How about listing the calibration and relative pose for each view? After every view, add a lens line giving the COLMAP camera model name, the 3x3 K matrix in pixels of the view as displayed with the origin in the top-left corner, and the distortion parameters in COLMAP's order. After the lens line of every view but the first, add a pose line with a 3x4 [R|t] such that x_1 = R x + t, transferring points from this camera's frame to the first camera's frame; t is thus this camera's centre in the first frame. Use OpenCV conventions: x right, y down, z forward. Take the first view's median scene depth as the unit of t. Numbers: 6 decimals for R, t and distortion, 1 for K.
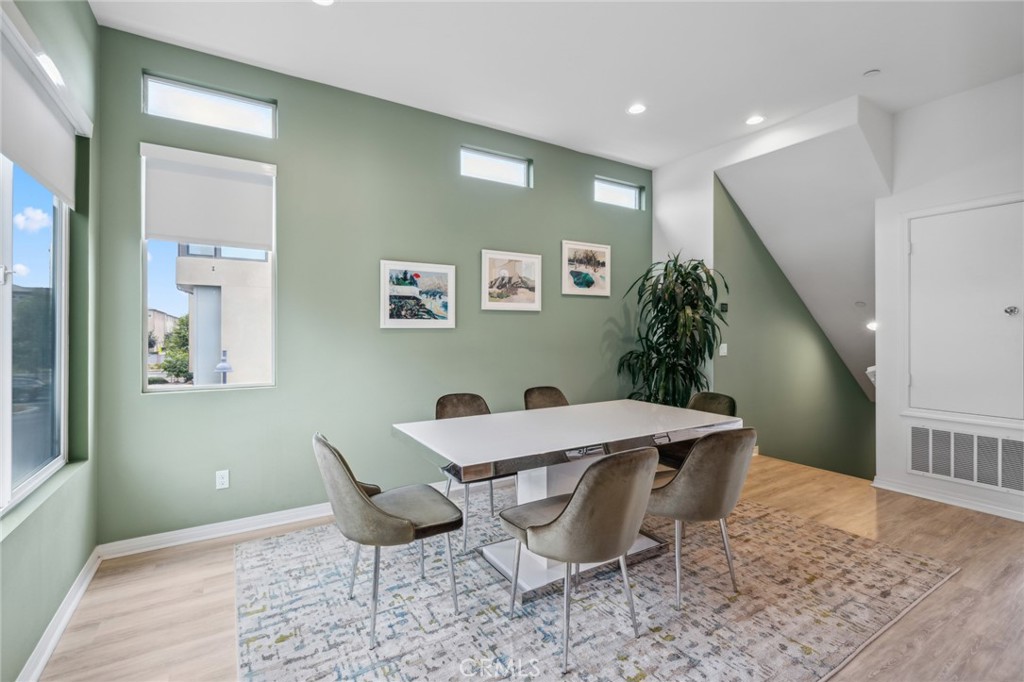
lens RADIAL K [[462.1, 0, 510.2], [0, 462.1, 324.5], [0, 0, 1]] dist [-0.001136, 0.000423]
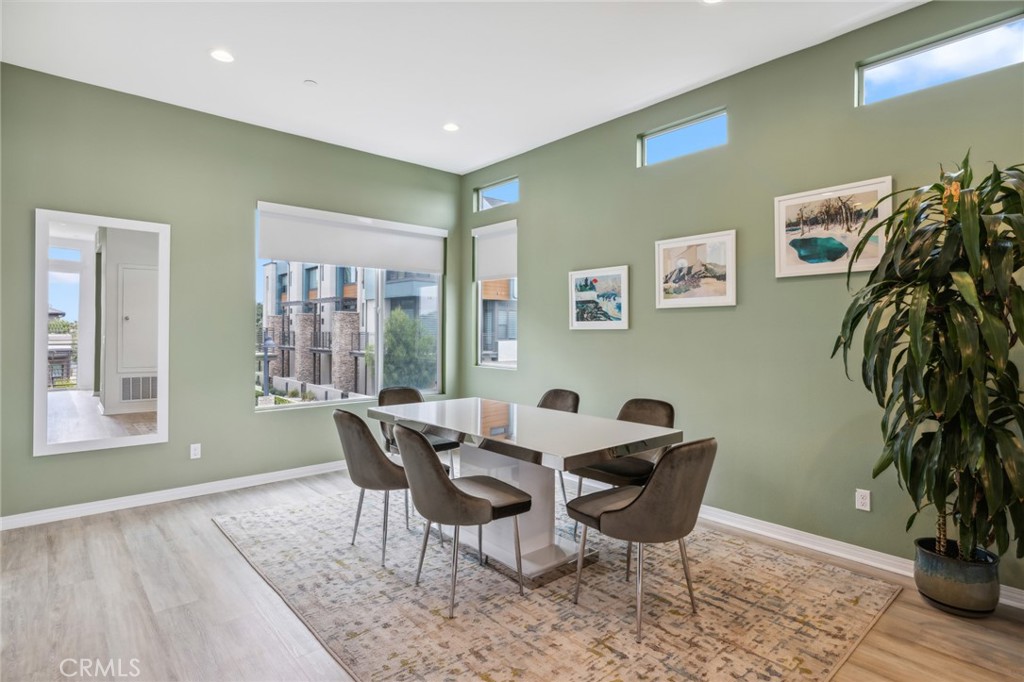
lens RADIAL K [[523.1, 0, 512.3], [0, 523.1, 336.6], [0, 0, 1]] dist [-0.013305, 0.002418]
pose [[0.168513, 0.009041, -0.985658, 0.889008], [0.006401, 0.999927, 0.010266, 0.009471], [0.985679, -0.008039, 0.168443, 0.557870]]
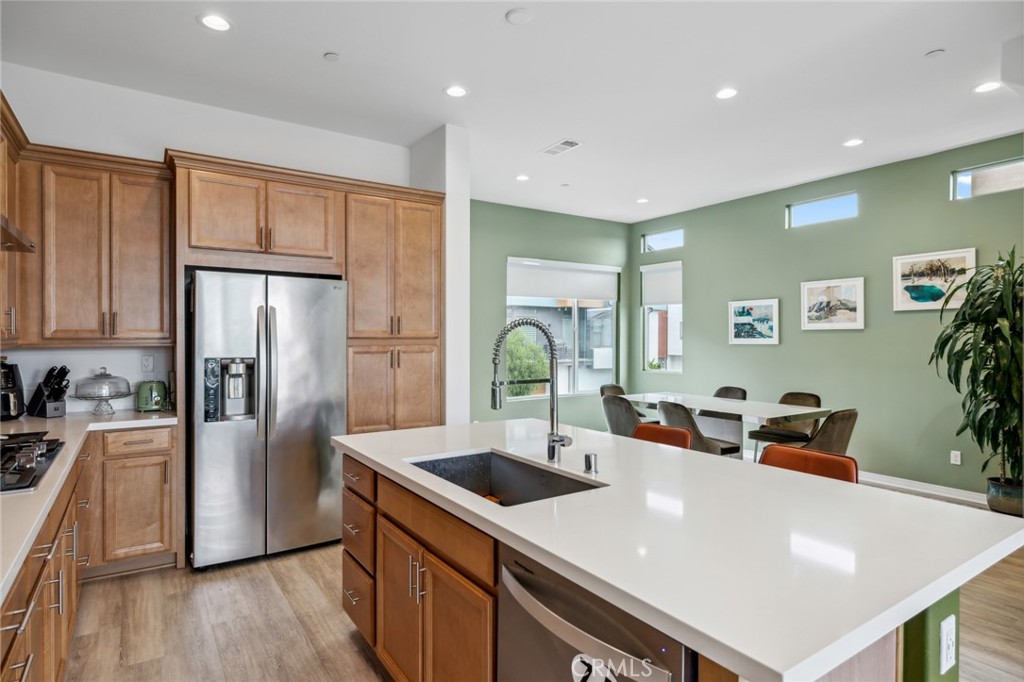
lens RADIAL K [[556.8, 0, 504.4], [0, 556.8, 345.5], [0, 0, 1]] dist [-0.001381, -0.004843]
pose [[0.024228, 0.013799, -0.999611, 1.441198], [0.010782, 0.999843, 0.014063, -0.020387], [0.999648, -0.011119, 0.024076, 0.153291]]
